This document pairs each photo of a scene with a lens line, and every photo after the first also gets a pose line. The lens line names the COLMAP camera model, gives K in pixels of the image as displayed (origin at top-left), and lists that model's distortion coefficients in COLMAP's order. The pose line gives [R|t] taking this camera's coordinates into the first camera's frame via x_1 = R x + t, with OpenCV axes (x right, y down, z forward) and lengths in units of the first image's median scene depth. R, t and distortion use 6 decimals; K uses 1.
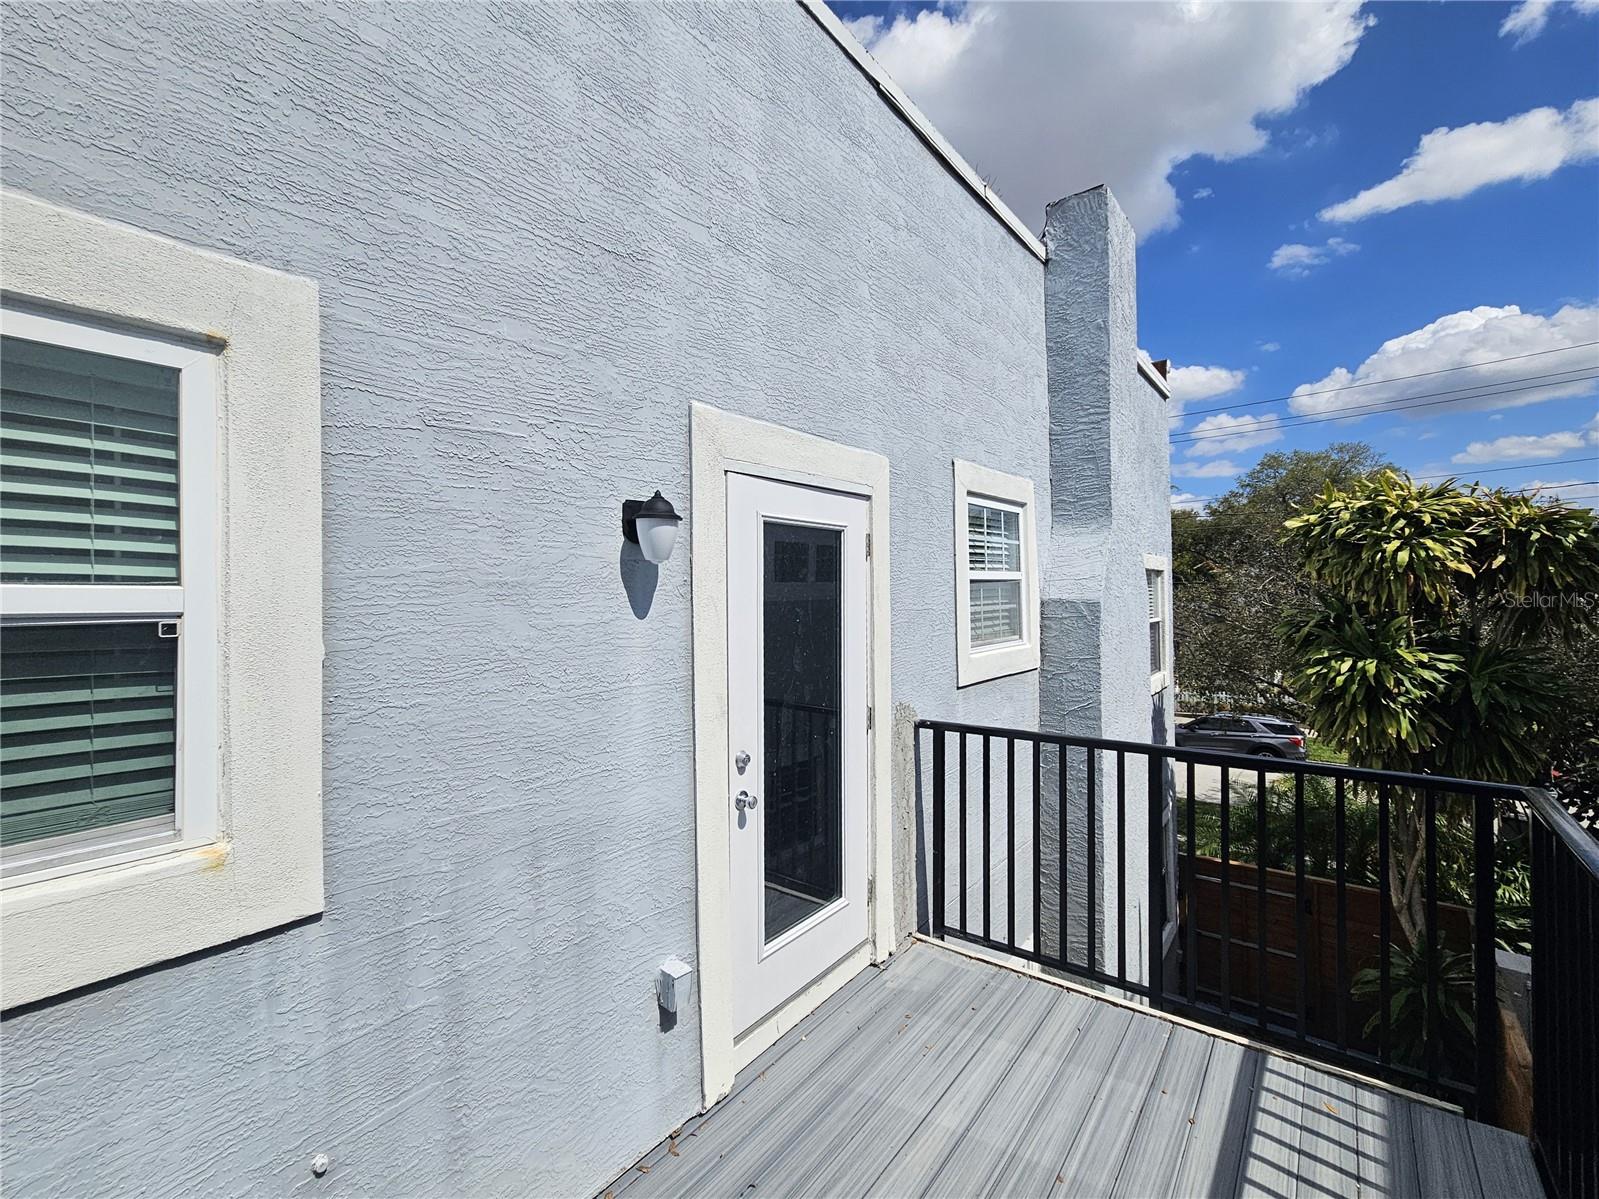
lens RADIAL K [[712.5, 0, 797.6], [0, 712.5, 594.5], [0, 0, 1]] dist [0.000419, -0.000012]
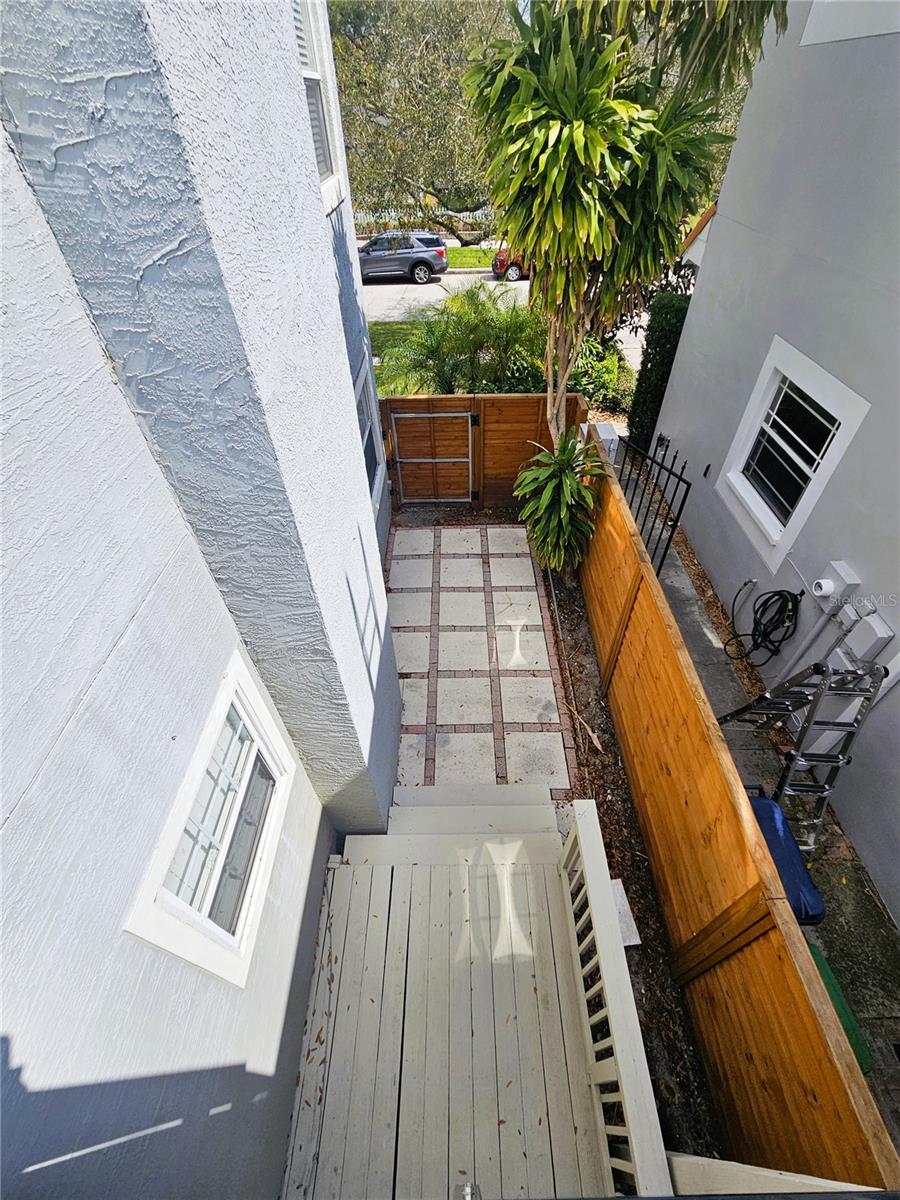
lens RADIAL K [[494.5, 0, 454.2], [0, 494.5, 602.4], [0, 0, 1]] dist [-0.001734, -0.000434]
pose [[0.792896, -0.435851, 0.425852, 0.230541], [0.007392, 0.705683, 0.708489, 0.072242], [-0.609312, -0.558610, 0.562755, 0.454419]]
